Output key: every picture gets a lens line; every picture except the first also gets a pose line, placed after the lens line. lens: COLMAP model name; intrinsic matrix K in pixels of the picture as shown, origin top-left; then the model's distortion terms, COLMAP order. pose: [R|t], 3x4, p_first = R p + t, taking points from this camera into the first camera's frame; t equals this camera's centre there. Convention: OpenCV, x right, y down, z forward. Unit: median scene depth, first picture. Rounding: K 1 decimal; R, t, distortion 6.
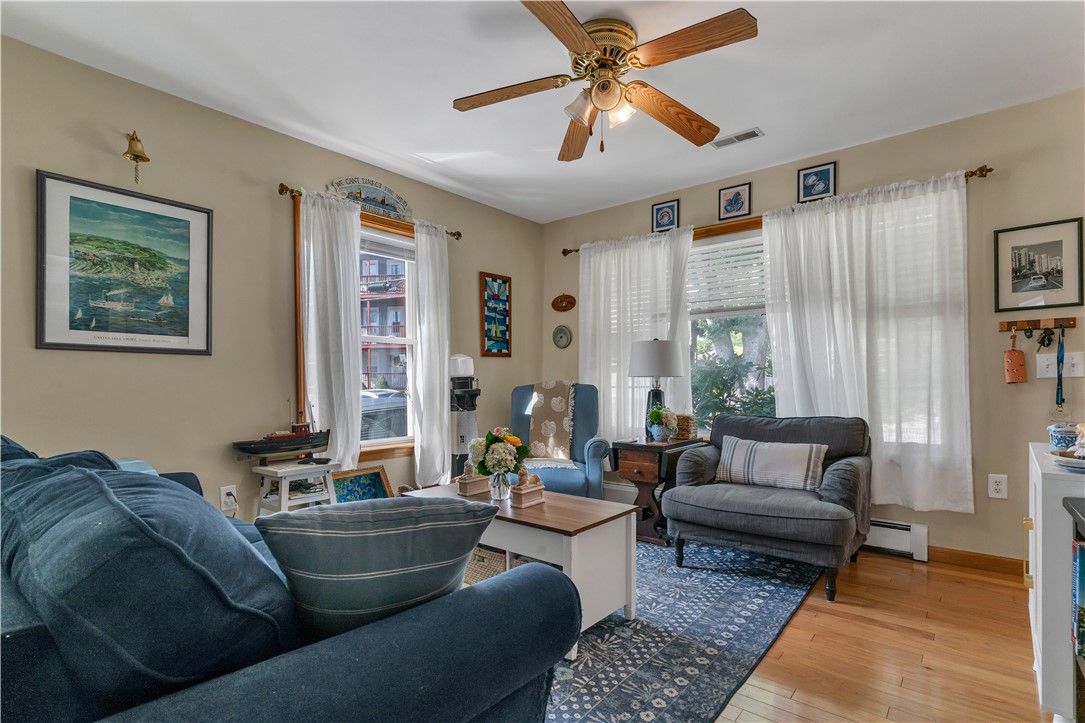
lens RADIAL K [[535.1, 0, 543.6], [0, 535.1, 385.7], [0, 0, 1]] dist [-0.001310, -0.000297]
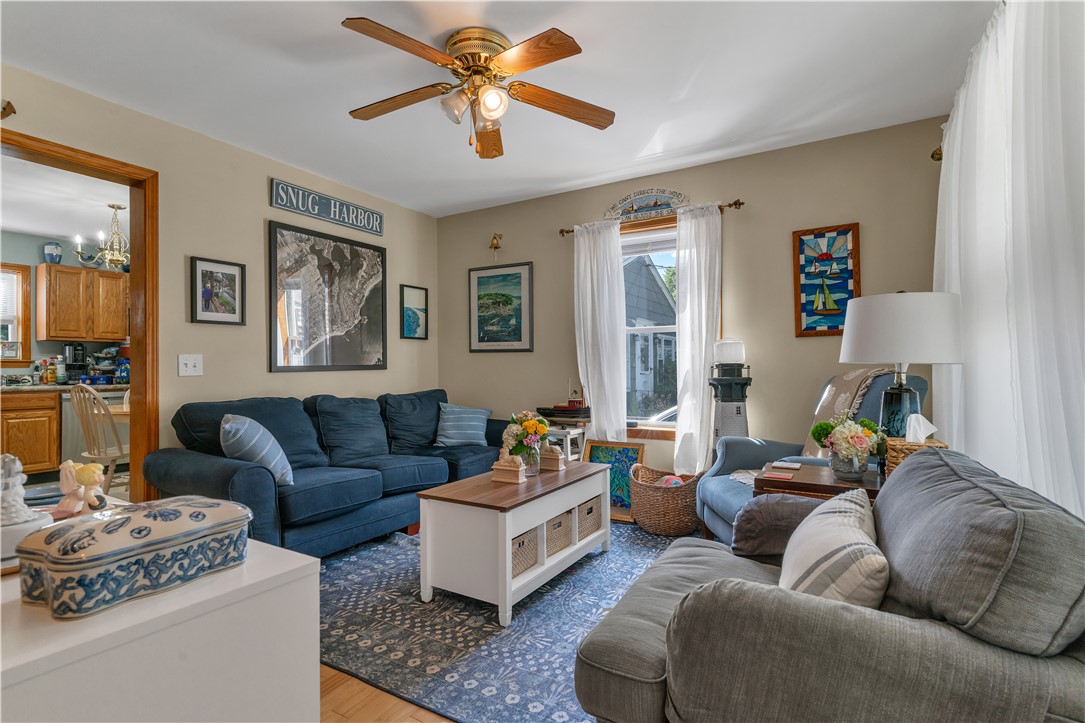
lens RADIAL K [[520.2, 0, 542.5], [0, 520.2, 361.5], [0, 0, 1]] dist [0.000643, 0.000044]
pose [[0.148430, -0.002851, -0.988919, 0.904863], [-0.003309, 0.999989, -0.003379, -0.021930], [0.988917, 0.003774, 0.148419, 0.776009]]
